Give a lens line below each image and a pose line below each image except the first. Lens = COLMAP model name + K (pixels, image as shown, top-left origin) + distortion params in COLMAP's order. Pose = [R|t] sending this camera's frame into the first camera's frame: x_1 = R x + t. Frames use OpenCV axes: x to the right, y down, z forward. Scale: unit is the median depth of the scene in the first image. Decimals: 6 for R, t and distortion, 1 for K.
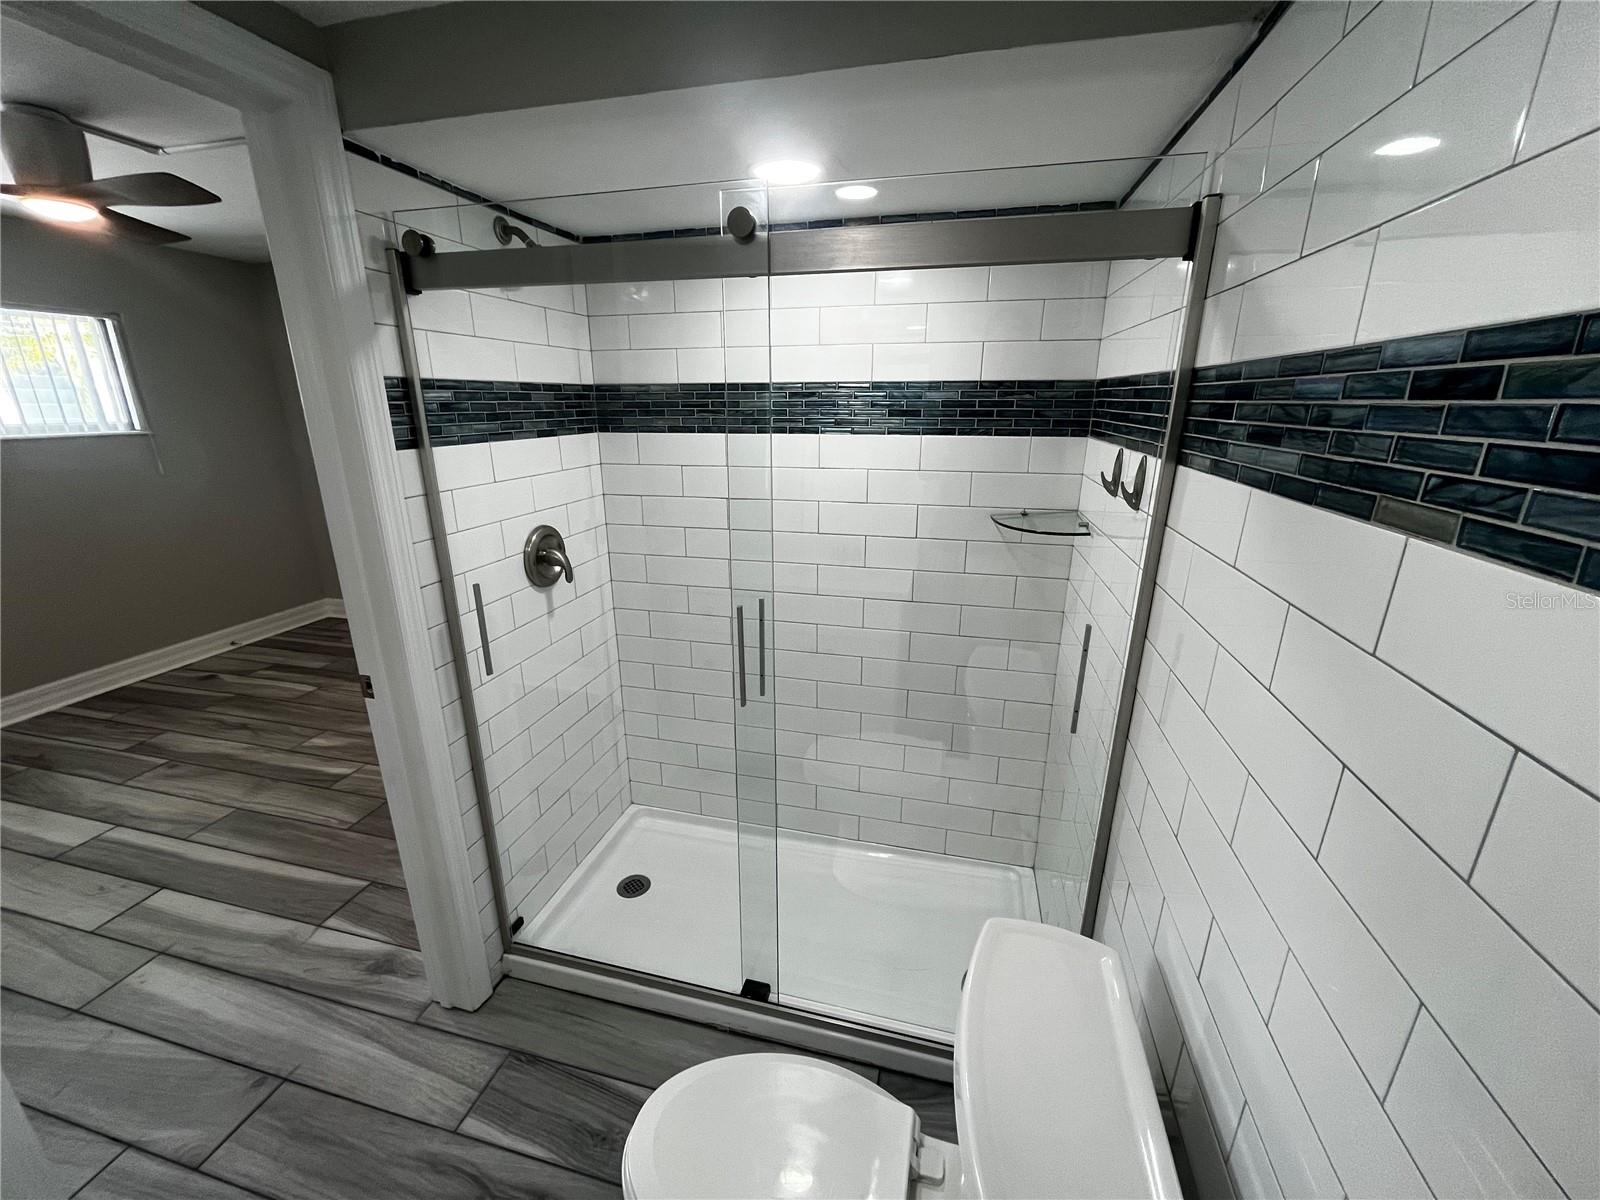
lens RADIAL K [[645.7, 0, 792.0], [0, 645.7, 598.6], [0, 0, 1]] dist [0.000026, -0.000028]
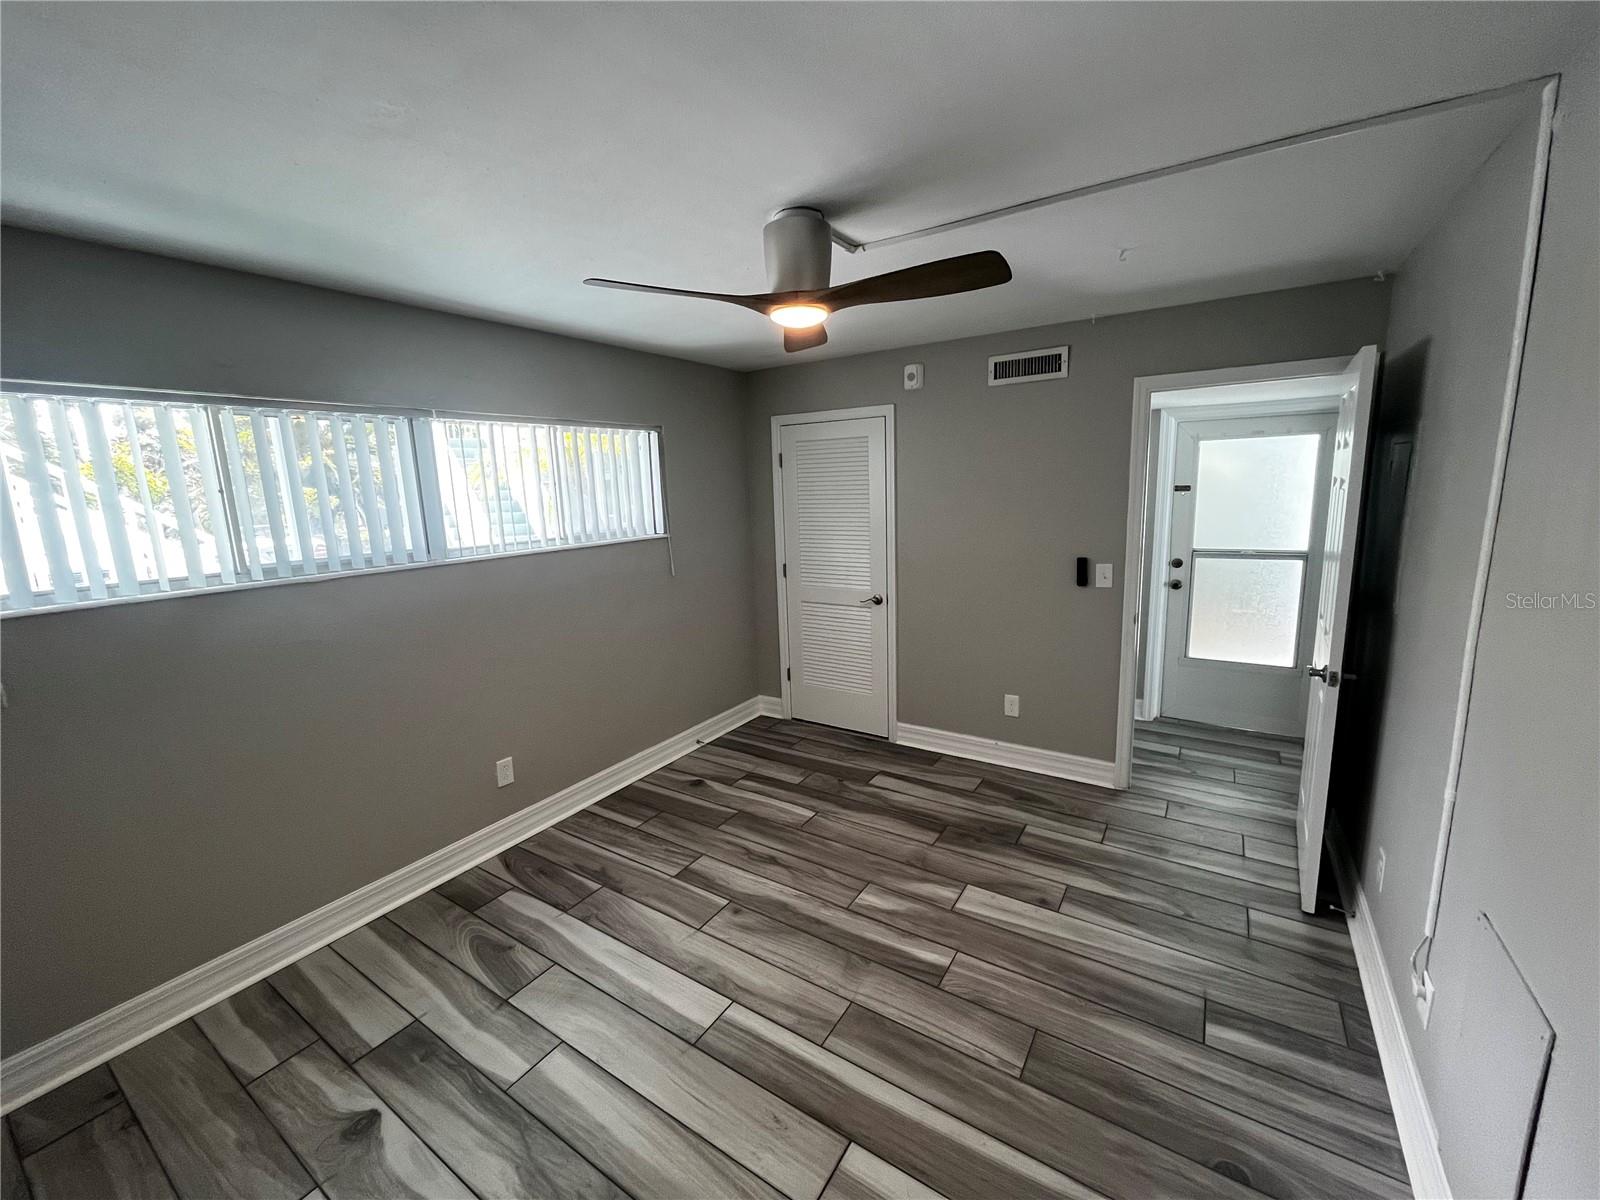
lens RADIAL K [[645.7, 0, 795.6], [0, 645.7, 599.2], [0, 0, 1]] dist [0.000026, -0.000028]
pose [[0.946081, 0.025122, -0.322953, -0.576437], [-0.060954, 0.992985, -0.101322, -0.079289], [0.318142, 0.115544, 0.940976, 0.129730]]
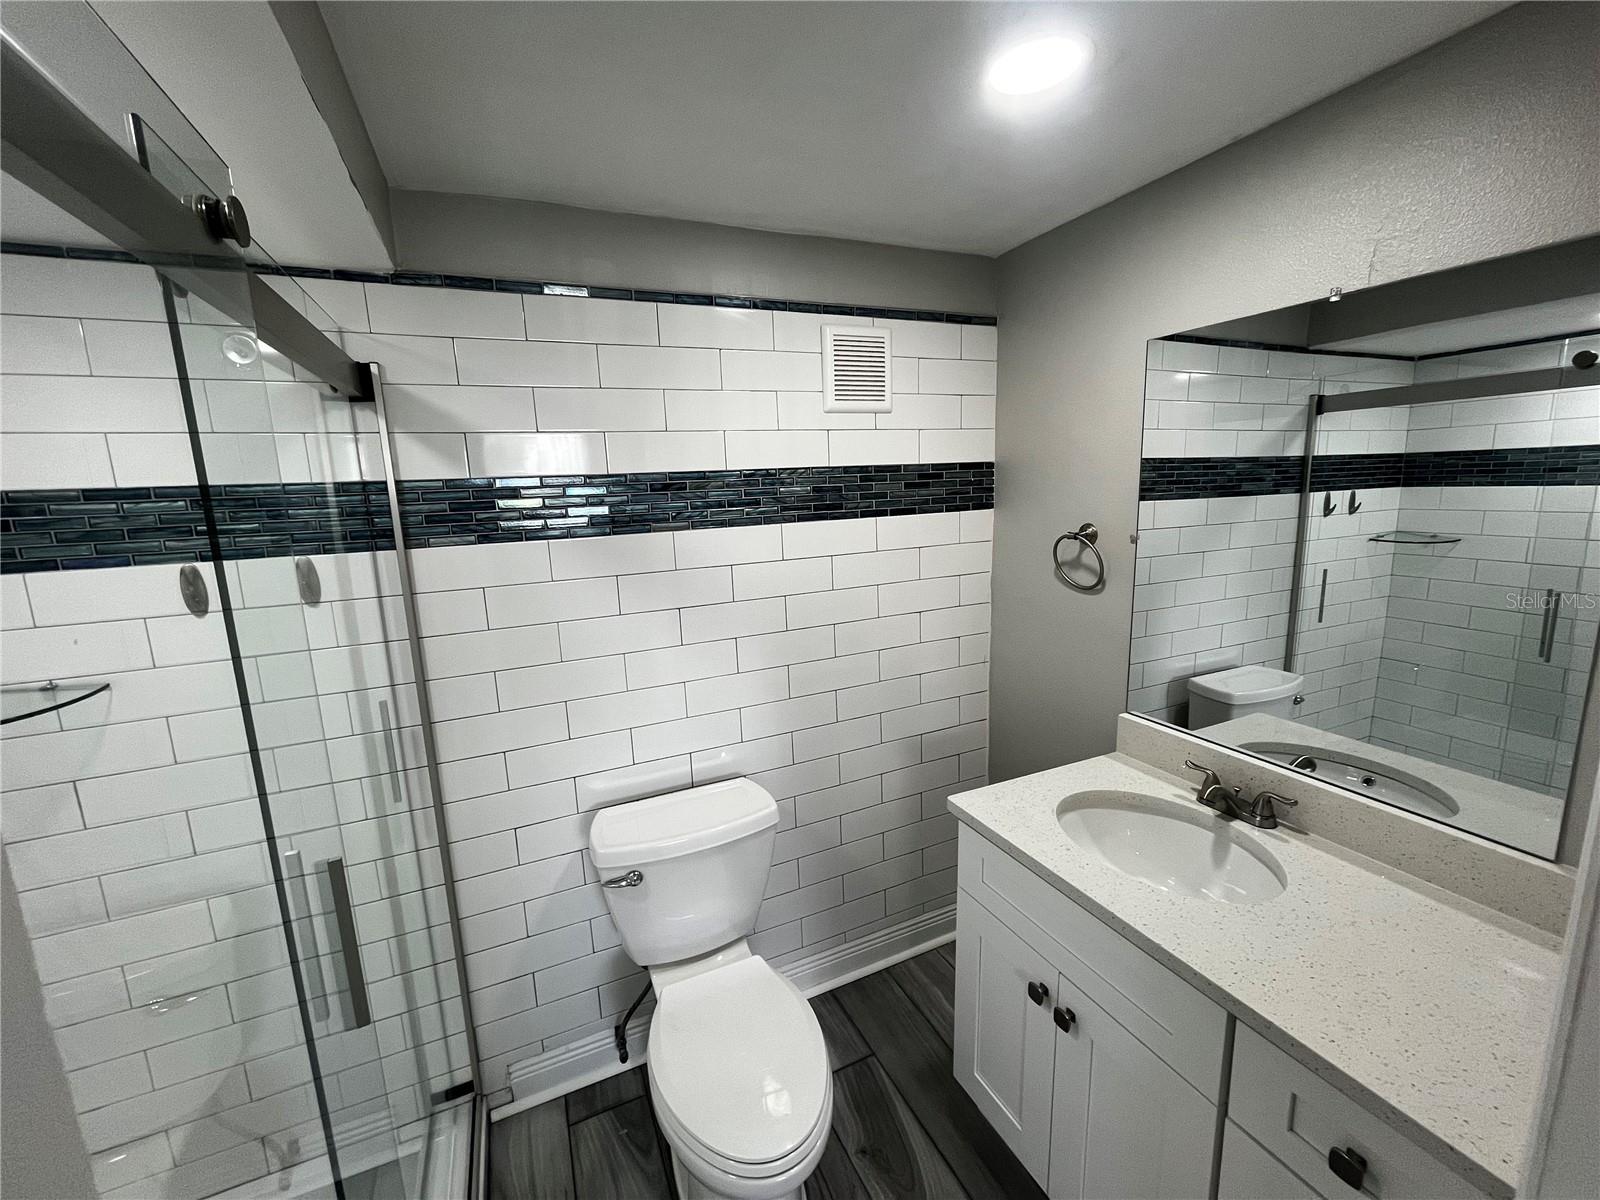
lens RADIAL K [[645.7, 0, 794.7], [0, 645.7, 595.4], [0, 0, 1]] dist [0.000026, -0.000028]
pose [[-0.620955, -0.110358, 0.776038, -0.335879], [0.268353, 0.900282, 0.342752, -0.127593], [-0.736479, 0.421086, -0.529420, 0.400455]]
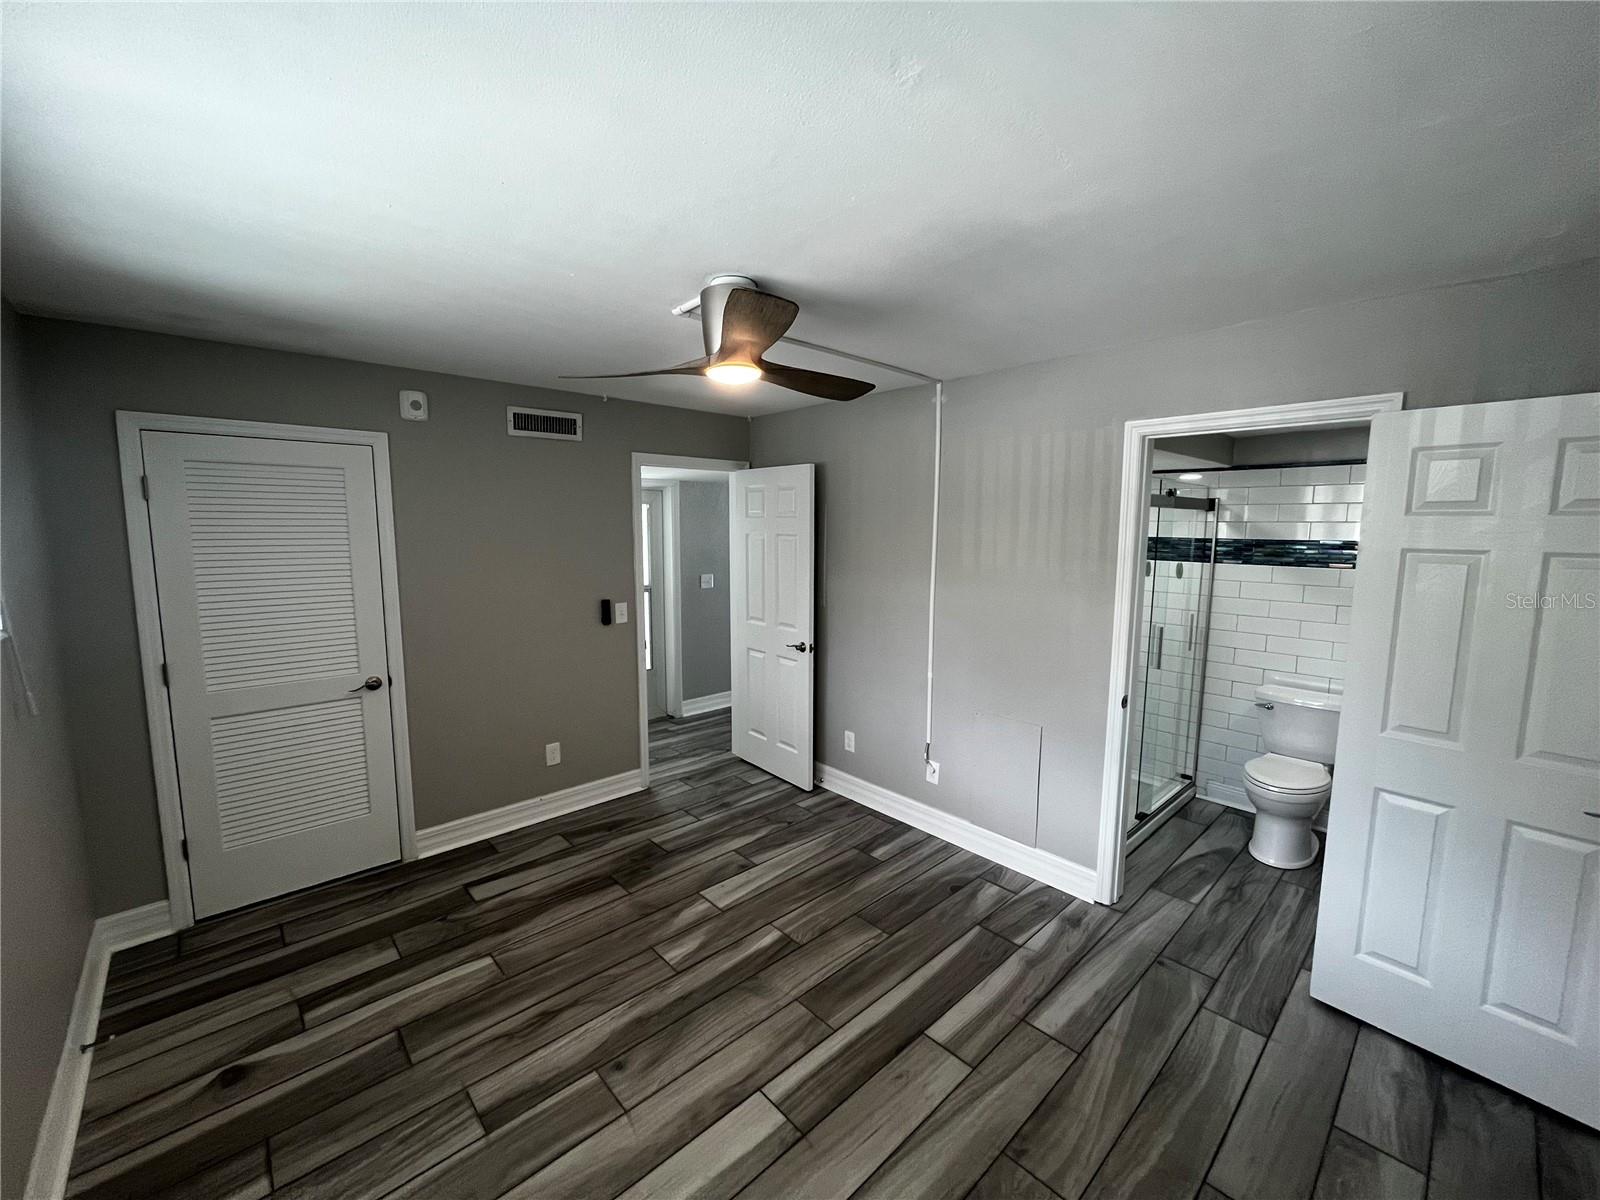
lens RADIAL K [[645.7, 0, 794.5], [0, 645.7, 599.5], [0, 0, 1]] dist [0.000026, -0.000028]
pose [[0.542354, -0.098384, 0.834369, -1.326930], [0.241818, 0.969374, -0.042882, -0.149466], [-0.804597, 0.225023, 0.549535, 0.328728]]
